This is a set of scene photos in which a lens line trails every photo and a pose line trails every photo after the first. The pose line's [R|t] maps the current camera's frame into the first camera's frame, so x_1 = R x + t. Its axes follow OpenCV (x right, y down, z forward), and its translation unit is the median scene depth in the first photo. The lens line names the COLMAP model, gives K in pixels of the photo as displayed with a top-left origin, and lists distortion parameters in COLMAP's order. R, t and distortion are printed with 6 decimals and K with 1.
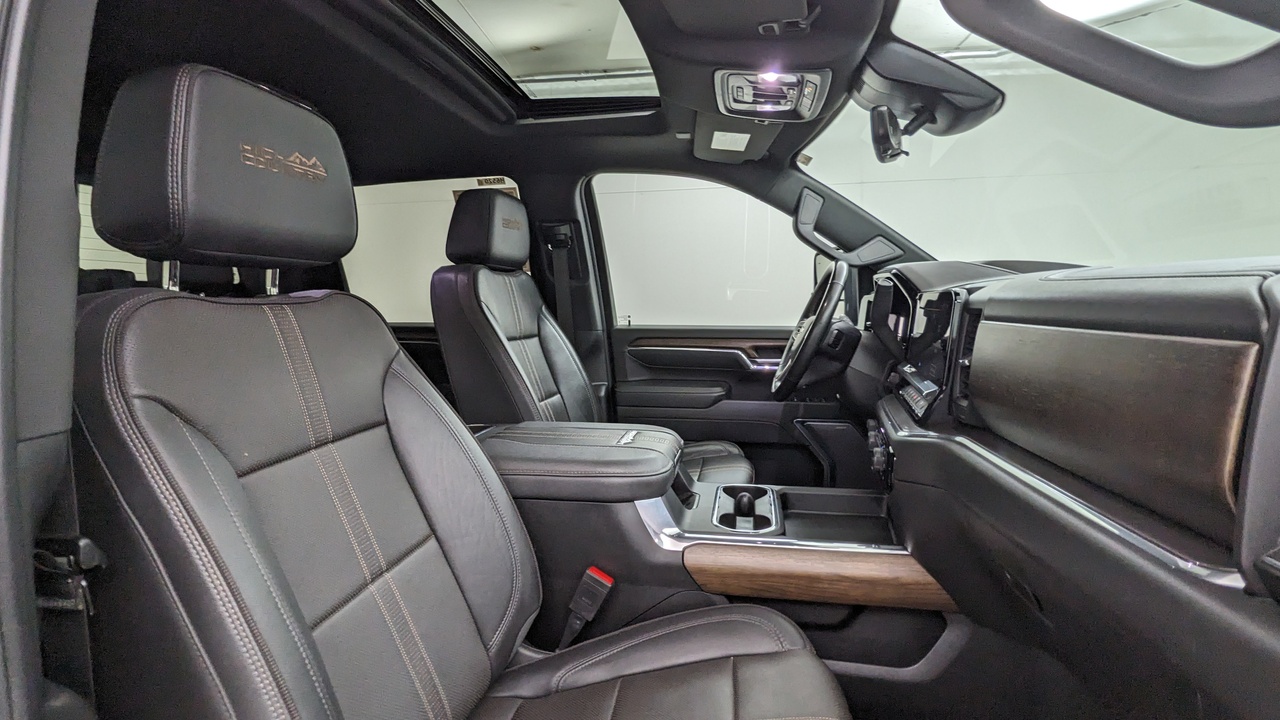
lens RADIAL K [[612.6, 0, 638.0], [0, 612.6, 368.2], [0, 0, 1]] dist [0.004755, -0.002766]
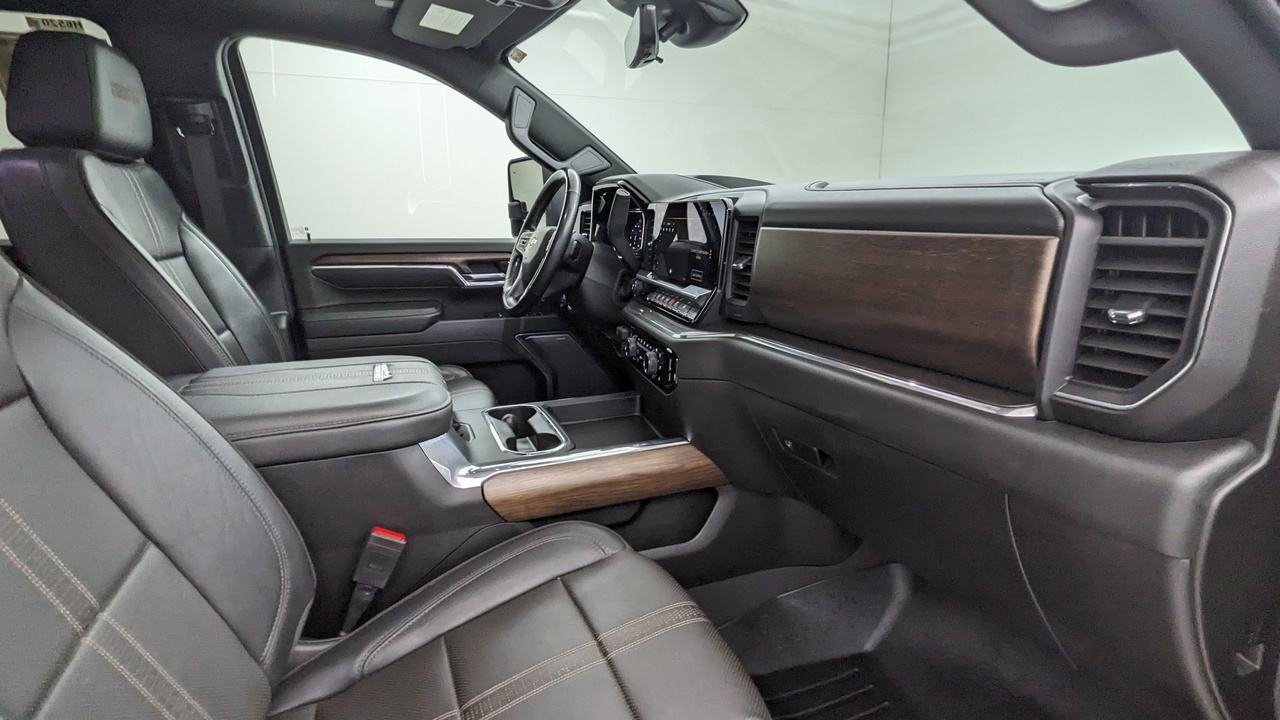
lens RADIAL K [[612.6, 0, 652.2], [0, 612.6, 364.5], [0, 0, 1]] dist [0.004755, -0.002766]
pose [[0.846045, -0.116999, 0.520114, -0.168152], [0.048664, 0.988496, 0.143202, 0.000218], [-0.530885, -0.095844, 0.842006, 0.110861]]
